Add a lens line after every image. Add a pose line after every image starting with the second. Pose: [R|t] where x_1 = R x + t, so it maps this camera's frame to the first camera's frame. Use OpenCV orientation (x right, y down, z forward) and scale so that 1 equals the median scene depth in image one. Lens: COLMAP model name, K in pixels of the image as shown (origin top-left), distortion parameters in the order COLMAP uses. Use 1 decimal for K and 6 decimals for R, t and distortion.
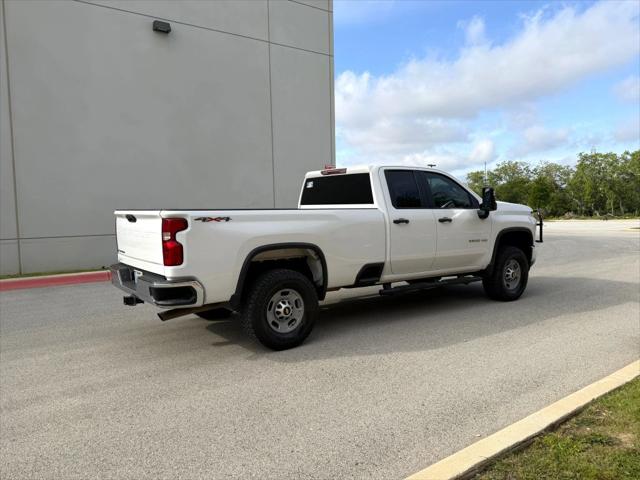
lens RADIAL K [[471.1, 0, 320.0], [0, 471.1, 240.0], [0, 0, 1]] dist [0.084670, -0.102271]
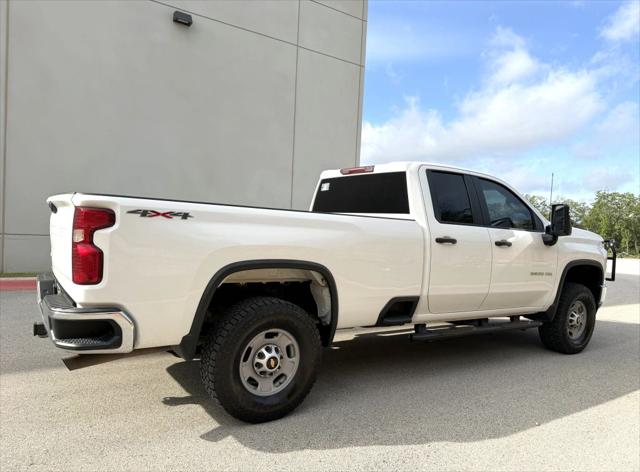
lens RADIAL K [[446.0, 0, 328.3], [0, 446.0, 249.2], [0, 0, 1]] dist [0.030935, -0.002026]
pose [[0.997338, 0.068527, -0.024928, 0.010455], [-0.068995, 0.997447, -0.018435, -0.001361], [0.023601, 0.020106, 0.999519, 0.311950]]
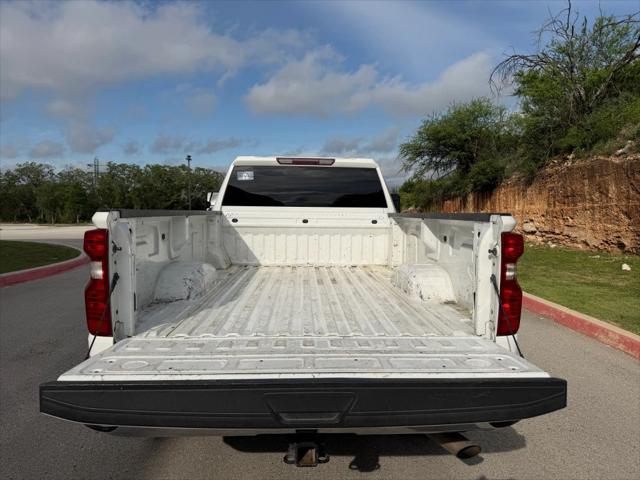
lens RADIAL K [[464.5, 0, 320.0], [0, 464.5, 240.0], [0, 0, 1]] dist [-0.026118, -0.001463]
pose [[0.555019, -0.035562, 0.831077, -0.596226], [0.043247, 0.998968, 0.013865, -0.038638], [-0.830712, 0.028246, 0.555985, 0.662317]]
